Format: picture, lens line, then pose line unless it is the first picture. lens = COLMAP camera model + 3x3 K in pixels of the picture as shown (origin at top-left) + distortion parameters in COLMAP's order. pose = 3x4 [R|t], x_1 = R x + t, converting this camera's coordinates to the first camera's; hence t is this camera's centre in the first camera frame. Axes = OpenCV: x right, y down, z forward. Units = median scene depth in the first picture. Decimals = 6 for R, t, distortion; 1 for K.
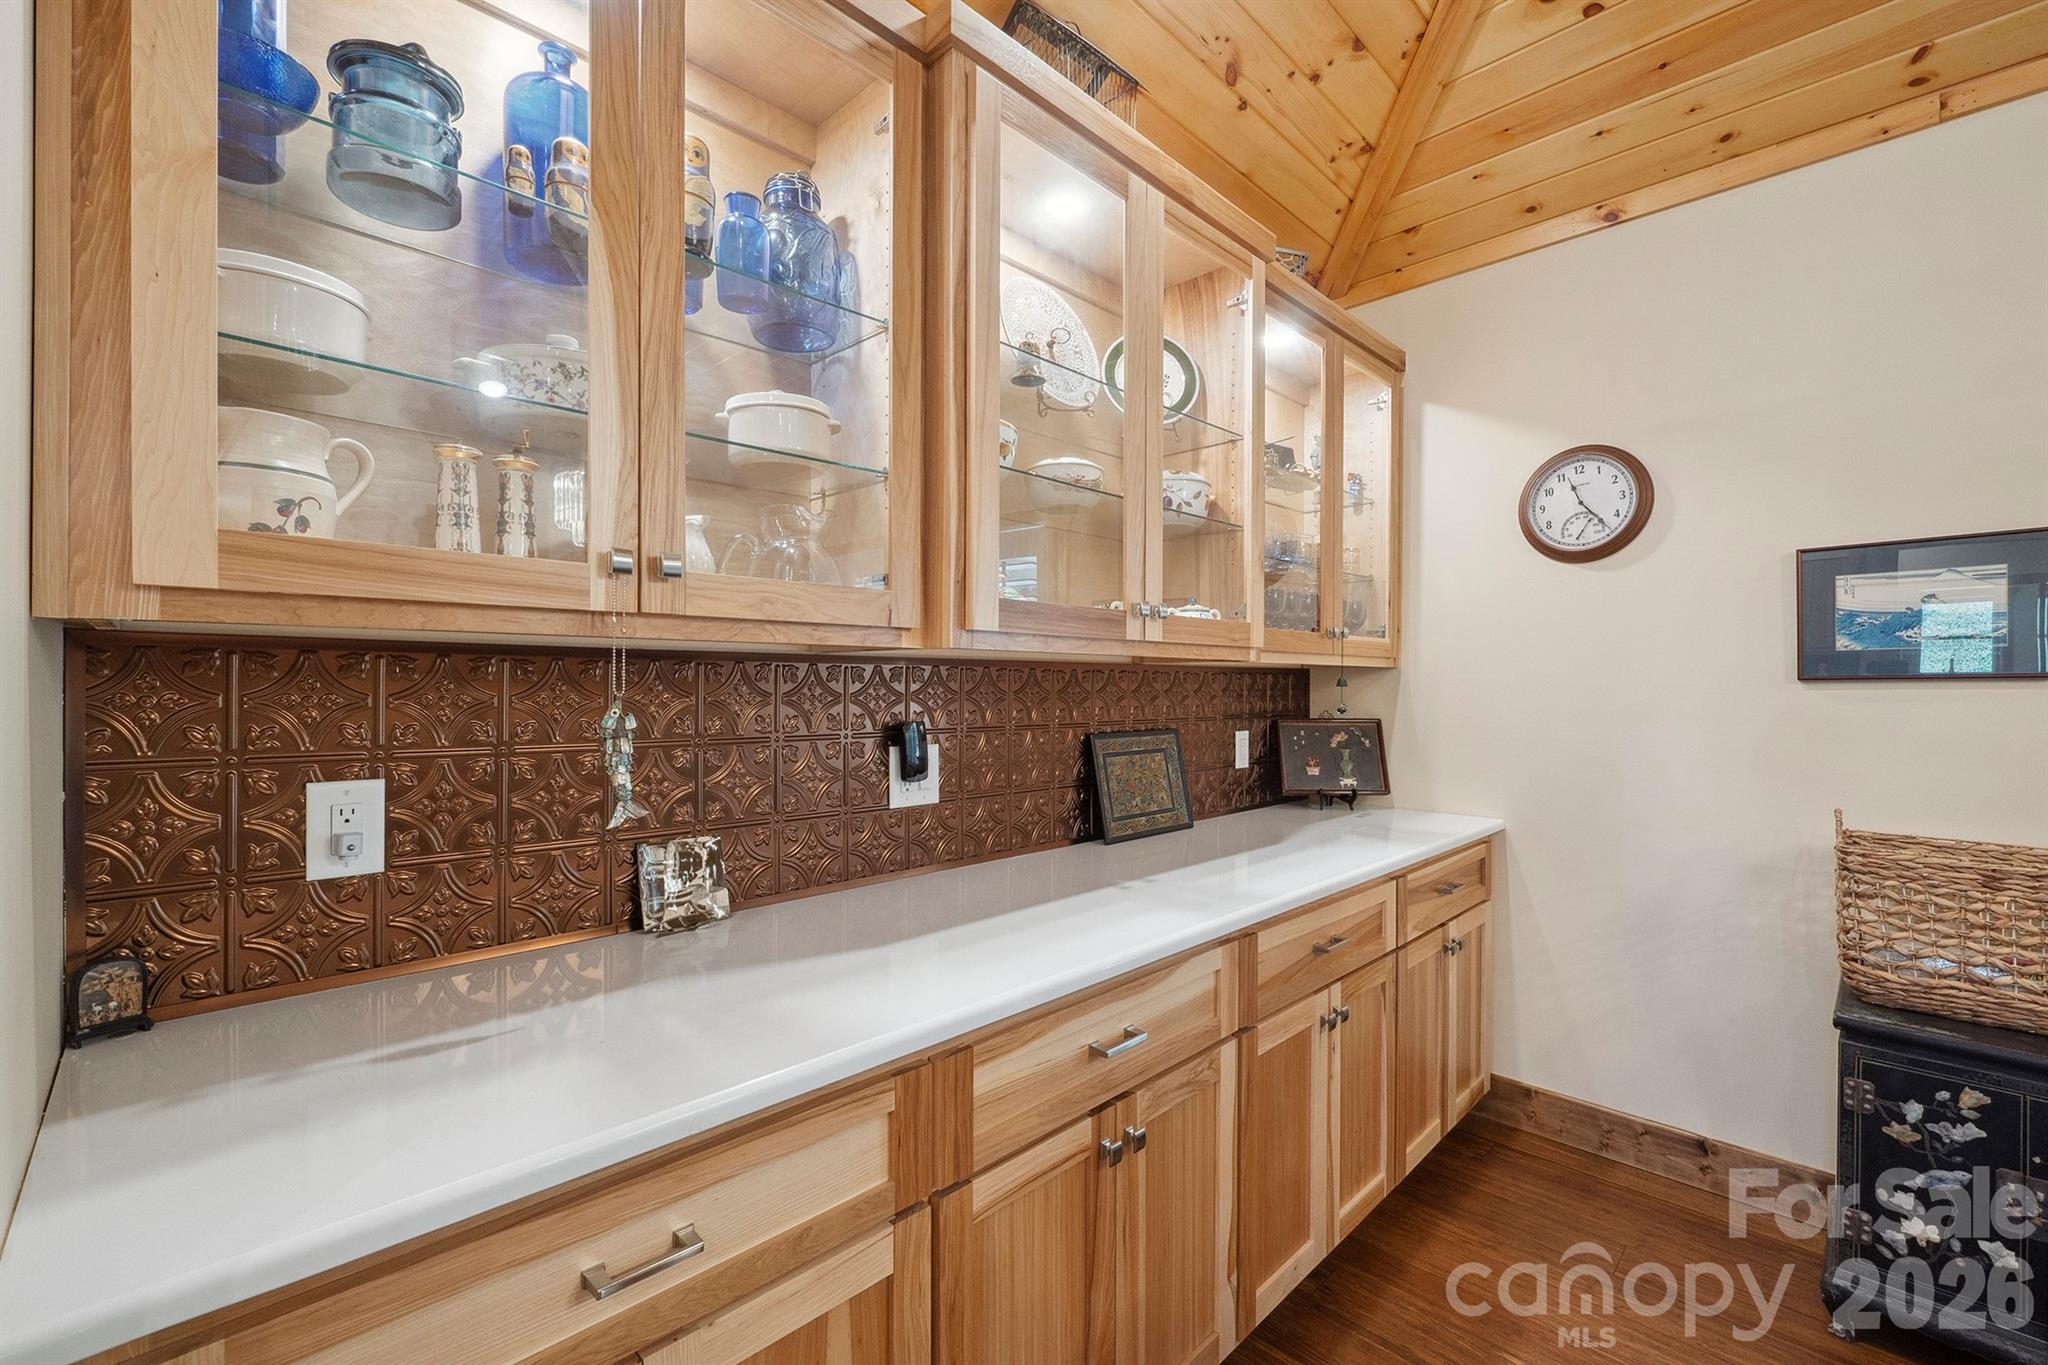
lens RADIAL K [[866.4, 0, 1026.5], [0, 866.4, 683.3], [0, 0, 1]] dist [-0.001478, -0.000825]
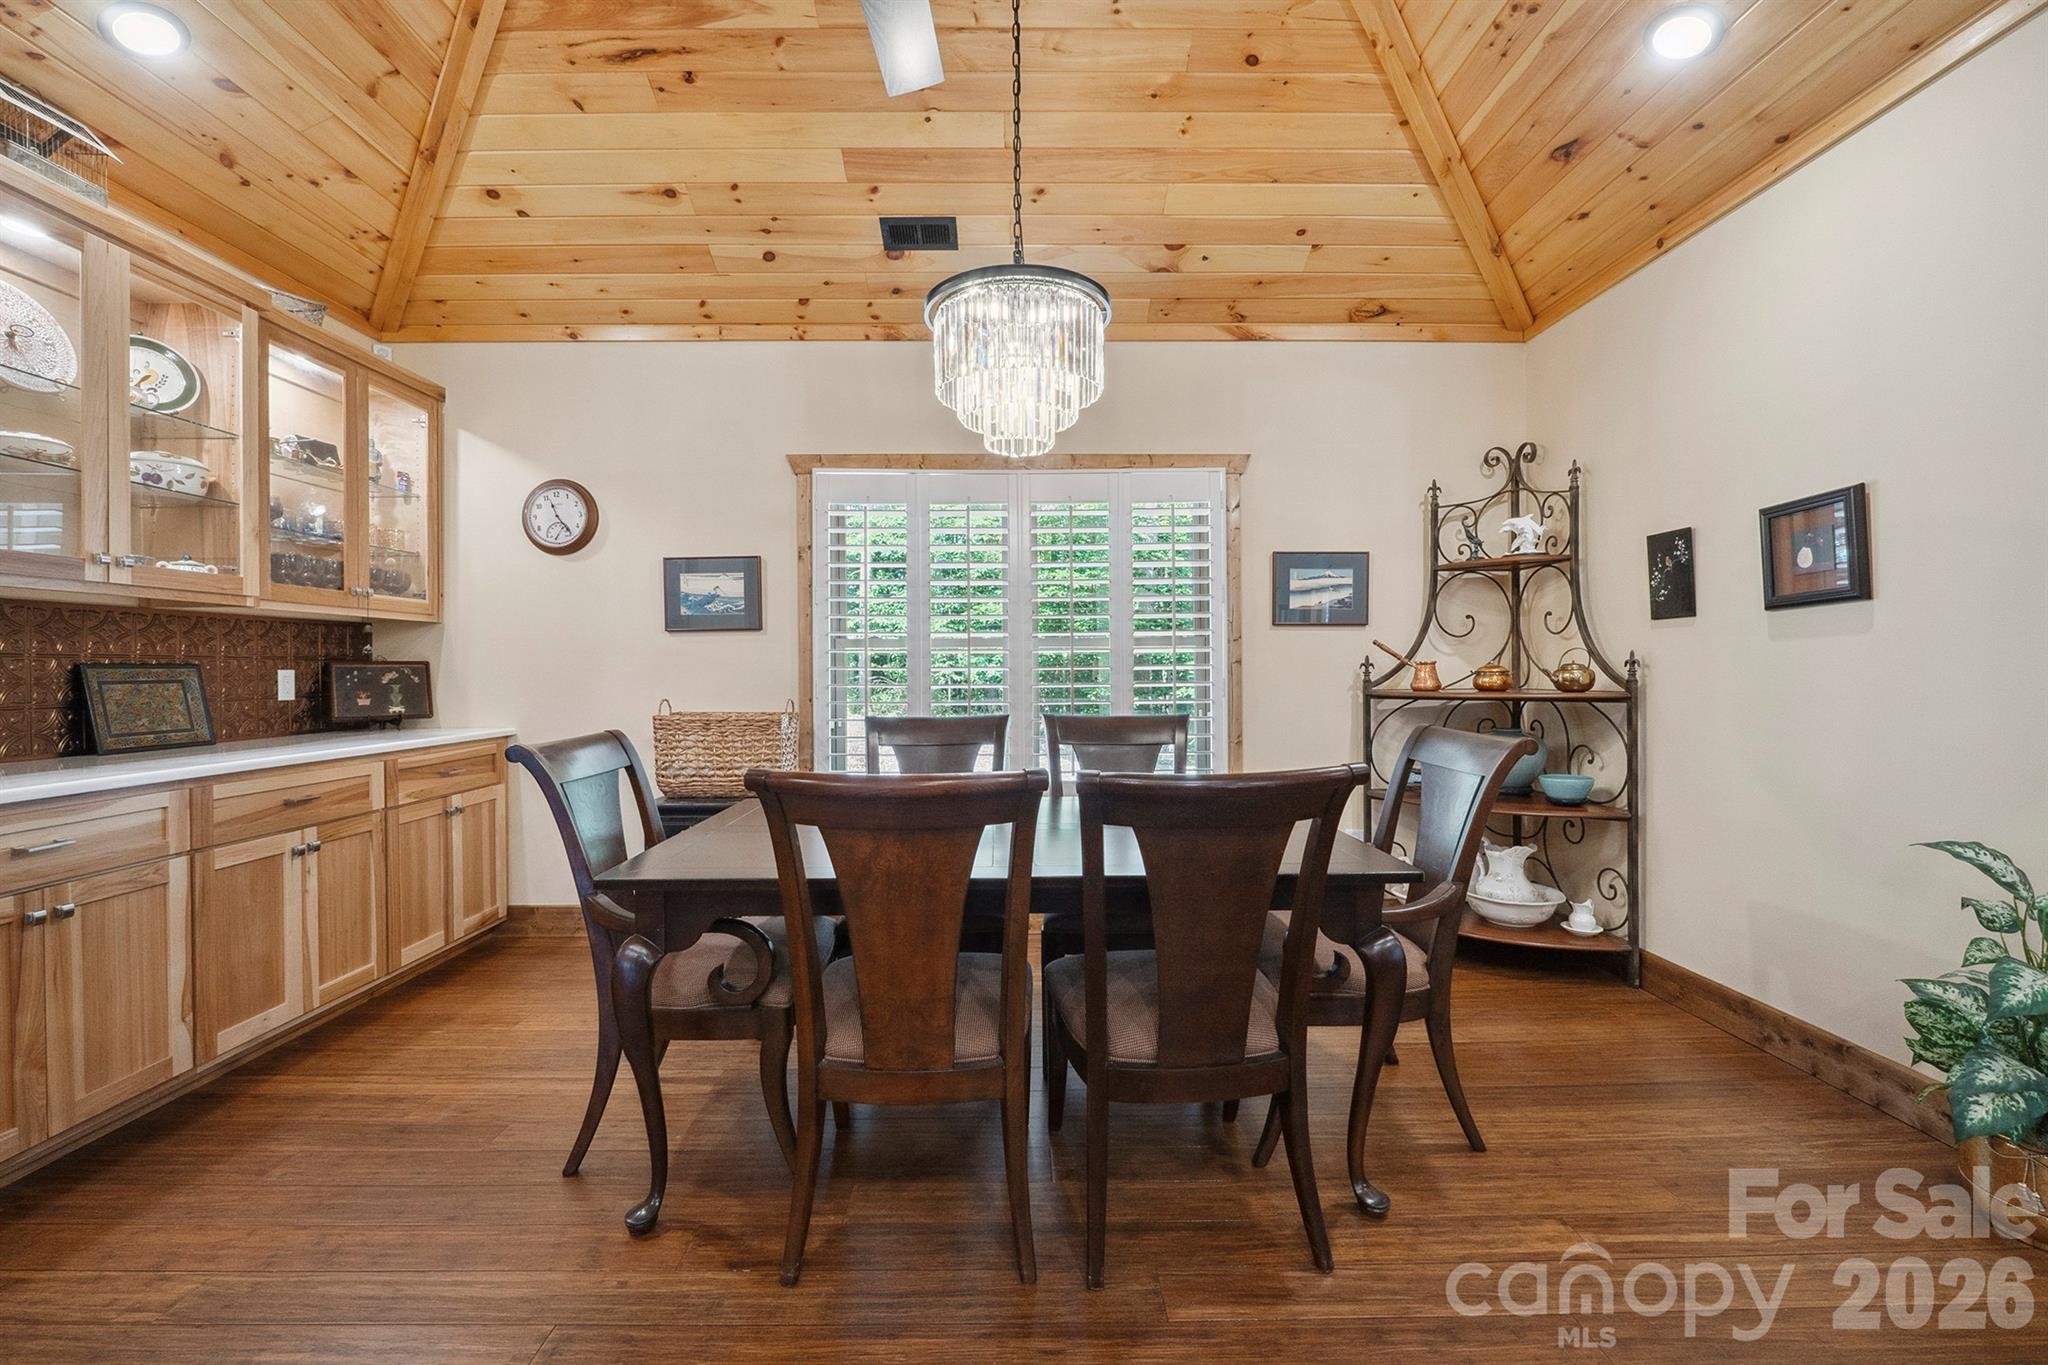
lens RADIAL K [[866.4, 0, 1026.8], [0, 866.4, 669.0], [0, 0, 1]] dist [-0.001478, -0.000825]
pose [[0.702050, -0.007045, 0.712093, 0.136691], [0.005953, 0.999974, 0.004024, 0.065939], [-0.712103, 0.001414, 0.702073, -0.716980]]
